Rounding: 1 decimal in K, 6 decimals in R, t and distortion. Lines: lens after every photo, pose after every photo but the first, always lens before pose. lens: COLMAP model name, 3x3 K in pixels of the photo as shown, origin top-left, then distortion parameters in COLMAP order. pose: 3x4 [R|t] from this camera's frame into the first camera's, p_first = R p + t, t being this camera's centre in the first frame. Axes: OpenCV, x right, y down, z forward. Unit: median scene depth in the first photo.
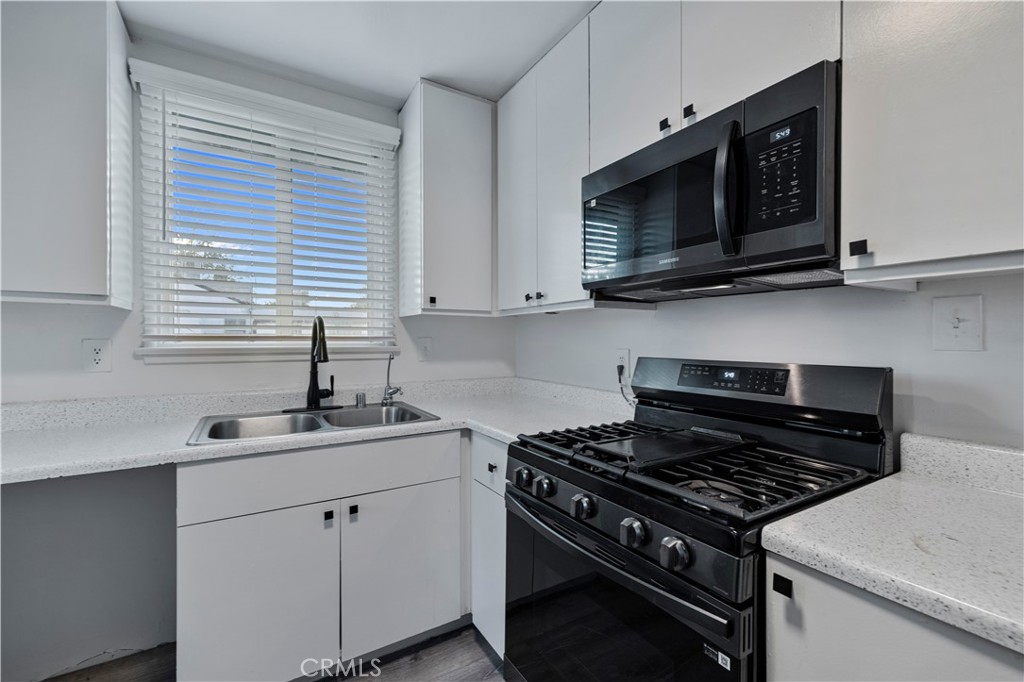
lens RADIAL K [[431.3, 0, 508.7], [0, 431.3, 343.5], [0, 0, 1]] dist [0.002173, 0.000123]
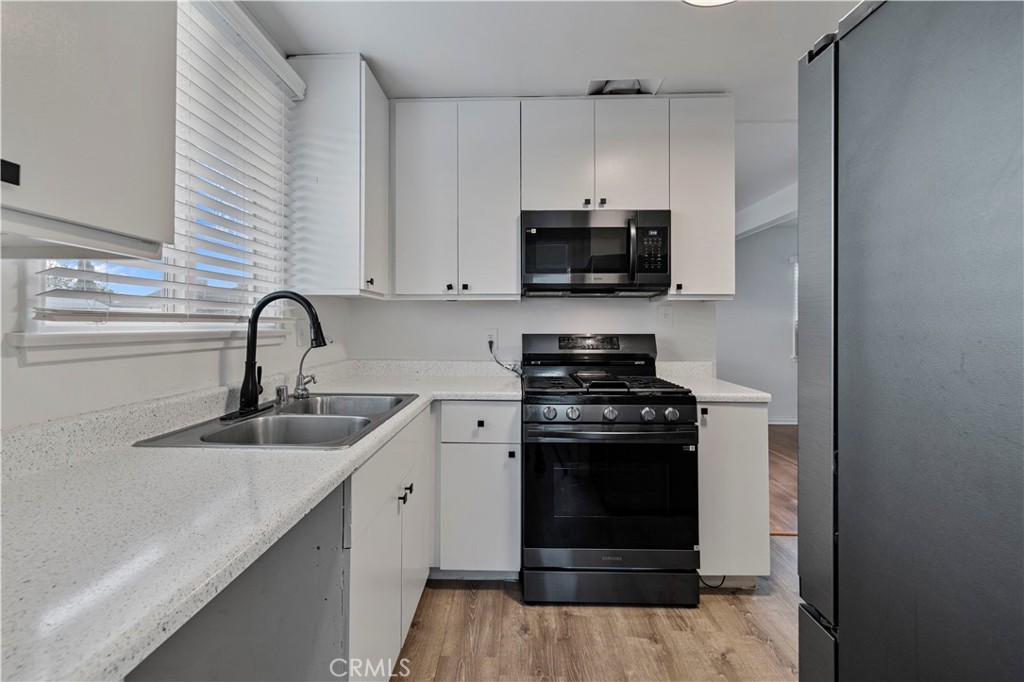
lens RADIAL K [[439.8, 0, 508.2], [0, 439.8, 319.2], [0, 0, 1]] dist [-0.000964, -0.000063]
pose [[0.542660, 0.009723, 0.839896, -0.959315], [0.006889, 0.999848, -0.016025, 0.004507], [-0.839924, 0.014482, 0.542511, 0.210087]]
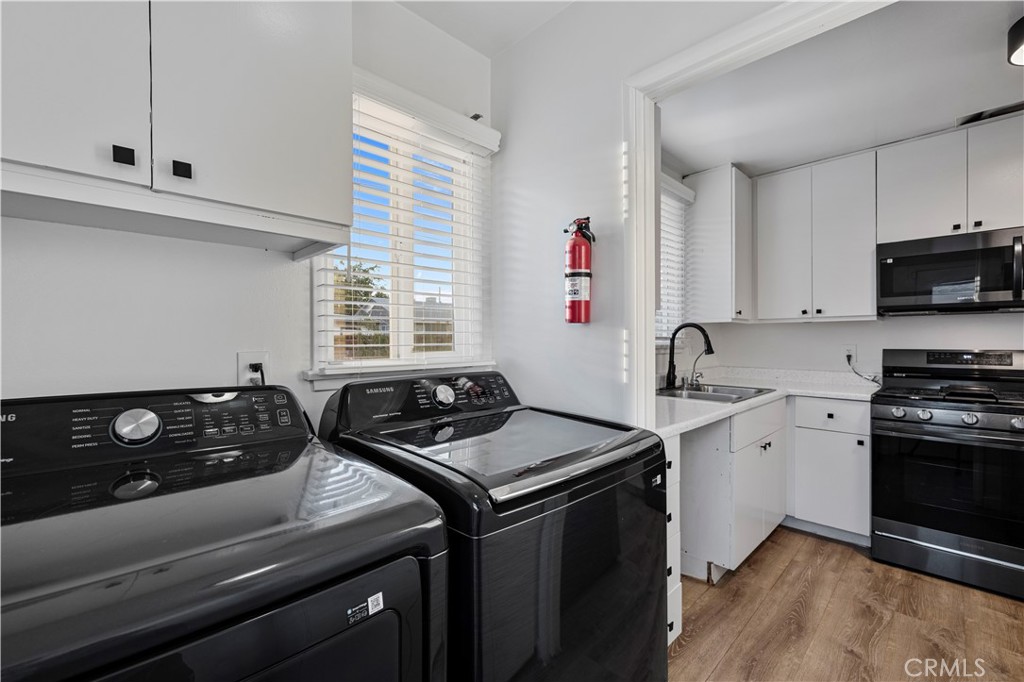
lens RADIAL K [[431.3, 0, 508.7], [0, 431.3, 343.5], [0, 0, 1]] dist [0.002173, 0.000123]
pose [[0.974965, -0.004751, 0.222308, -1.447417], [0.005570, 0.999980, -0.003056, 0.006692], [-0.222289, 0.004218, 0.974972, -0.313097]]
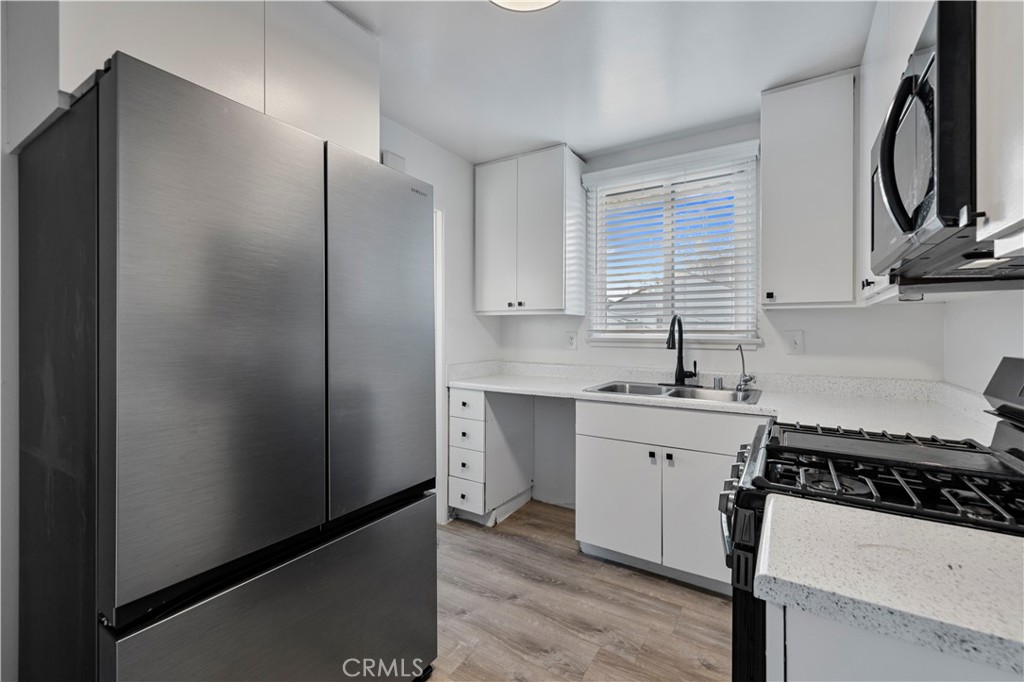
lens RADIAL K [[431.3, 0, 508.7], [0, 431.3, 343.5], [0, 0, 1]] dist [0.002173, 0.000123]
pose [[0.439969, 0.023606, -0.897702, 0.555022], [-0.014236, 0.999712, 0.019311, 0.007267], [0.897900, 0.004283, 0.440179, -0.051714]]
